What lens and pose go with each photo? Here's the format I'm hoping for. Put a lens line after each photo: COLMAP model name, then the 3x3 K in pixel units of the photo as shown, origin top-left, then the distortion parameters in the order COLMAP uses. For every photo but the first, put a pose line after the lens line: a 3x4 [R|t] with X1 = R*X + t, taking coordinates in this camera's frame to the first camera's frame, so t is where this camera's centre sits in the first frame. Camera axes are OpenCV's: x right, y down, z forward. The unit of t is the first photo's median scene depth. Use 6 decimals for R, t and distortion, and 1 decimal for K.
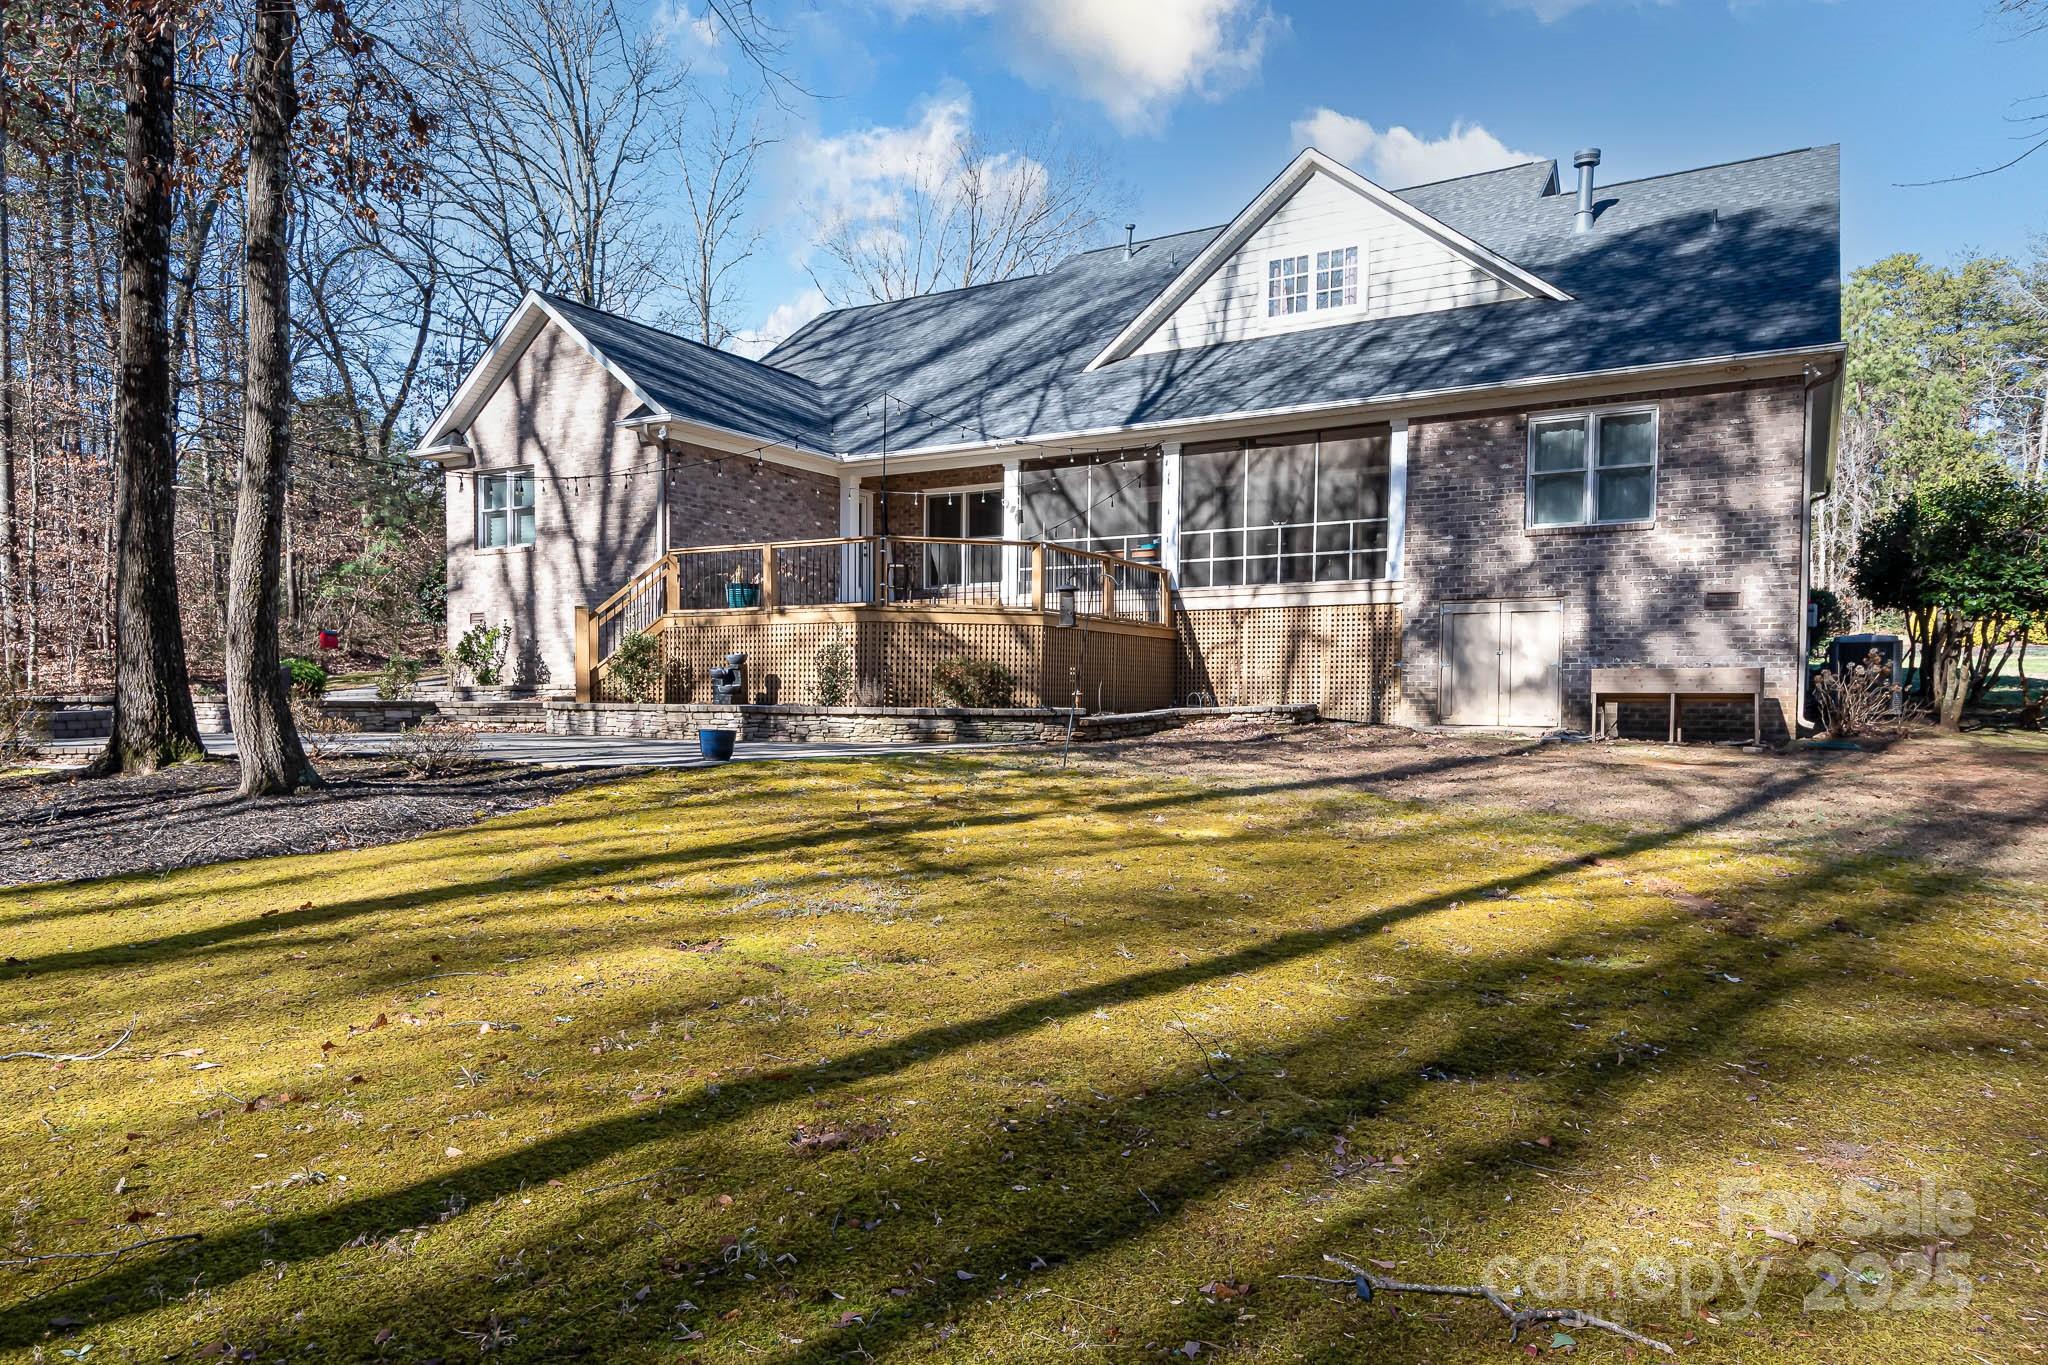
lens RADIAL K [[1308.1, 0, 1024.0], [0, 1308.1, 682.5], [0, 0, 1]] dist [0.003261, 0.000699]
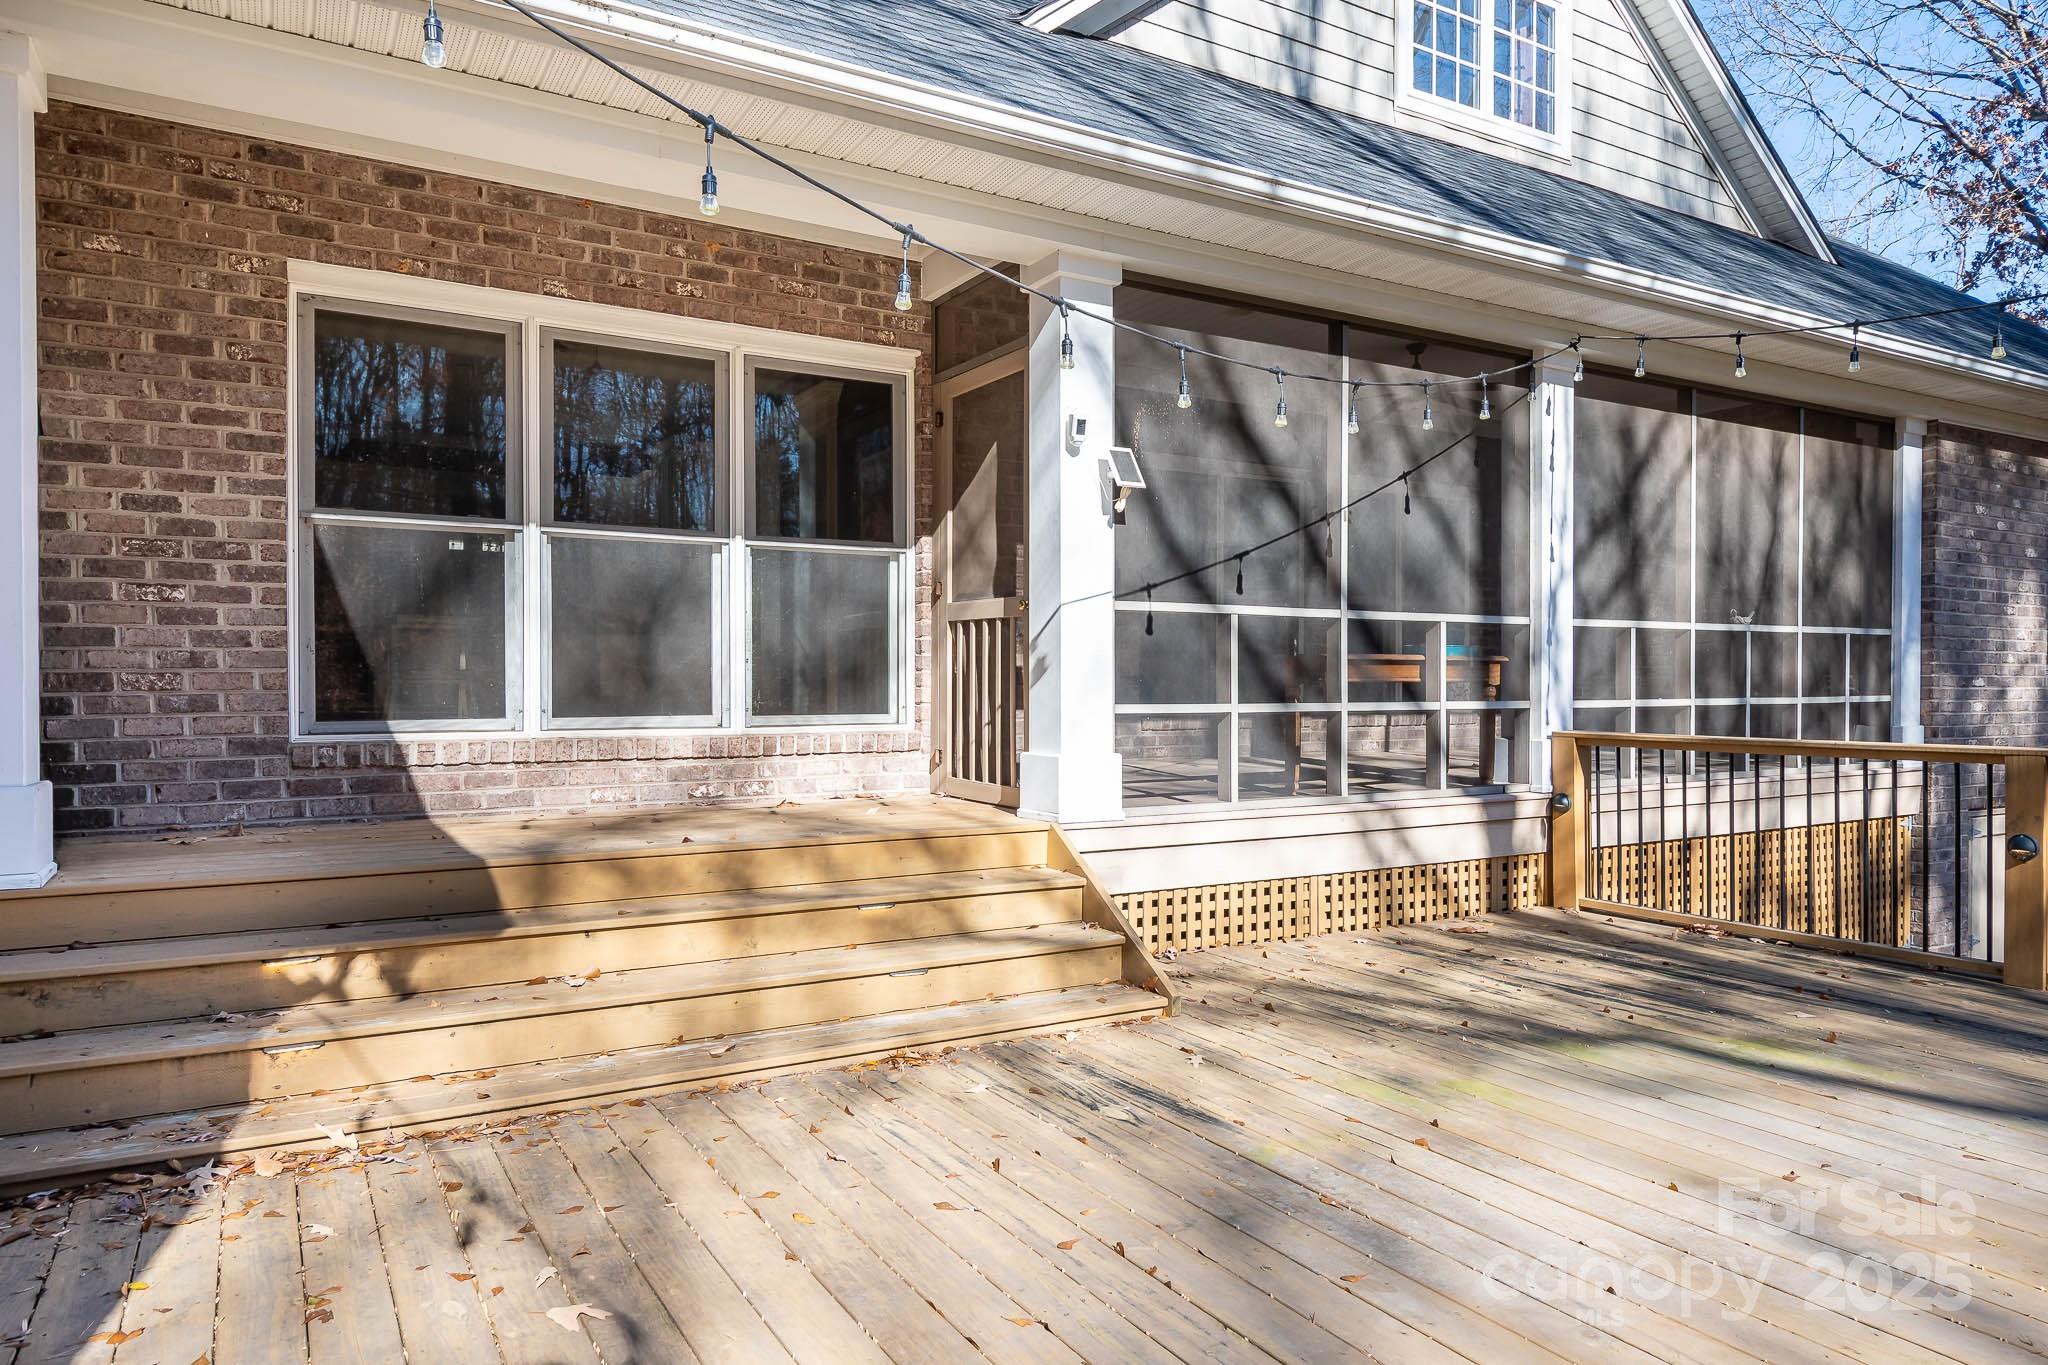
lens RADIAL K [[1308.1, 0, 1024.0], [0, 1308.1, 682.5], [0, 0, 1]] dist [0.003261, 0.000699]
pose [[0.465424, -0.010999, 0.885019, -0.245982], [-0.003833, 0.999888, 0.014443, -0.104046], [-0.885079, -0.010115, 0.465330, 0.974802]]
